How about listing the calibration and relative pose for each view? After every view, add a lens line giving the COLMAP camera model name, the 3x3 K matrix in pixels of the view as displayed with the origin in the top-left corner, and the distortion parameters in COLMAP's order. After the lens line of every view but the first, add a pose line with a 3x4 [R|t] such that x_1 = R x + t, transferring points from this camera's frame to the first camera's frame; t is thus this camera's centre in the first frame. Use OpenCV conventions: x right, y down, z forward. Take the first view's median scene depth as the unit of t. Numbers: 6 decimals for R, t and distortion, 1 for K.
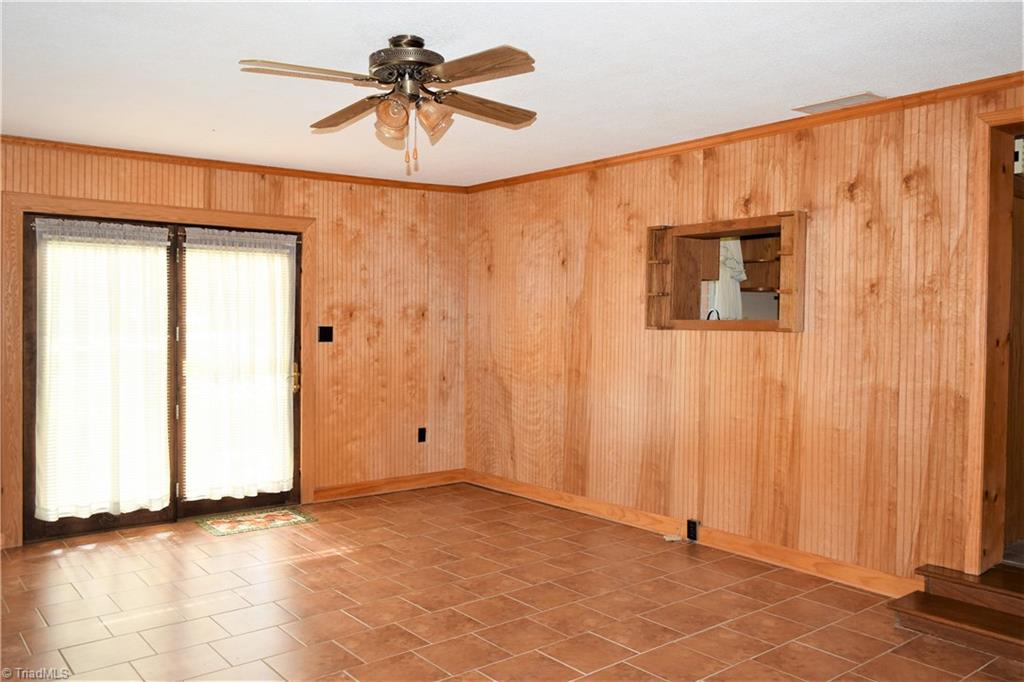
lens RADIAL K [[795.8, 0, 512.0], [0, 795.8, 341.0], [0, 0, 1]] dist [-0.011161, -0.003180]
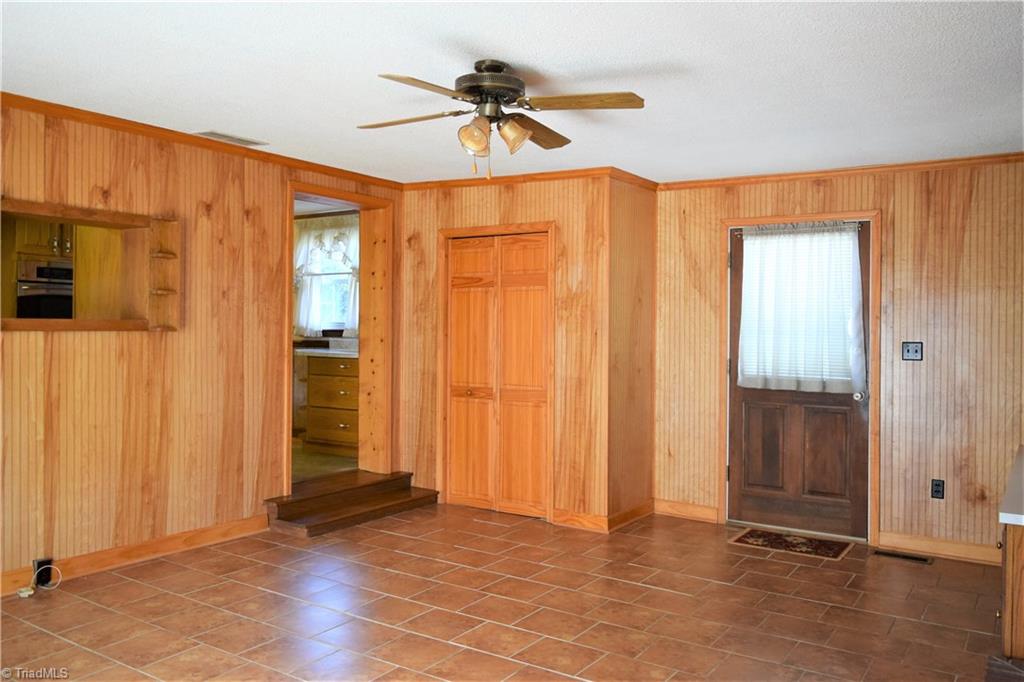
lens RADIAL K [[805.4, 0, 500.5], [0, 805.4, 340.9], [0, 0, 1]] dist [-0.013362, -0.001876]
pose [[-0.287601, -0.025631, 0.957407, -0.844877], [0.011294, 0.999482, 0.030150, -0.026882], [-0.957684, 0.019484, -0.287162, 0.934766]]
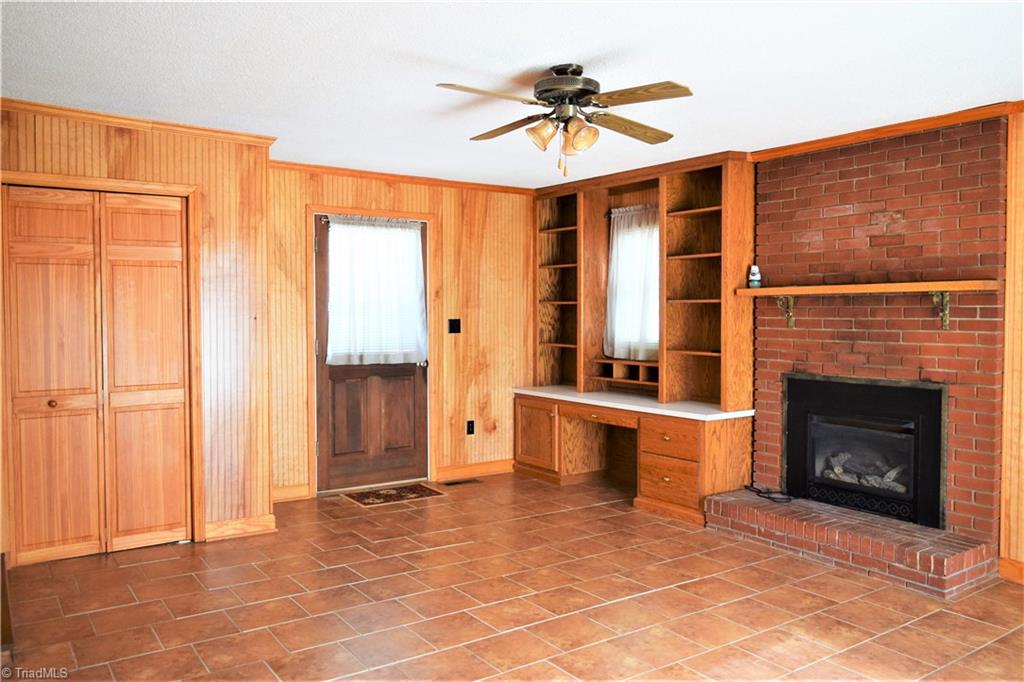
lens RADIAL K [[795.8, 0, 512.0], [0, 795.8, 341.0], [0, 0, 1]] dist [-0.011161, -0.003180]
pose [[-0.995941, -0.011495, 0.089273, -0.114949], [-0.005477, 0.997714, 0.067361, -0.045125], [-0.089843, 0.066599, -0.993727, 1.548563]]
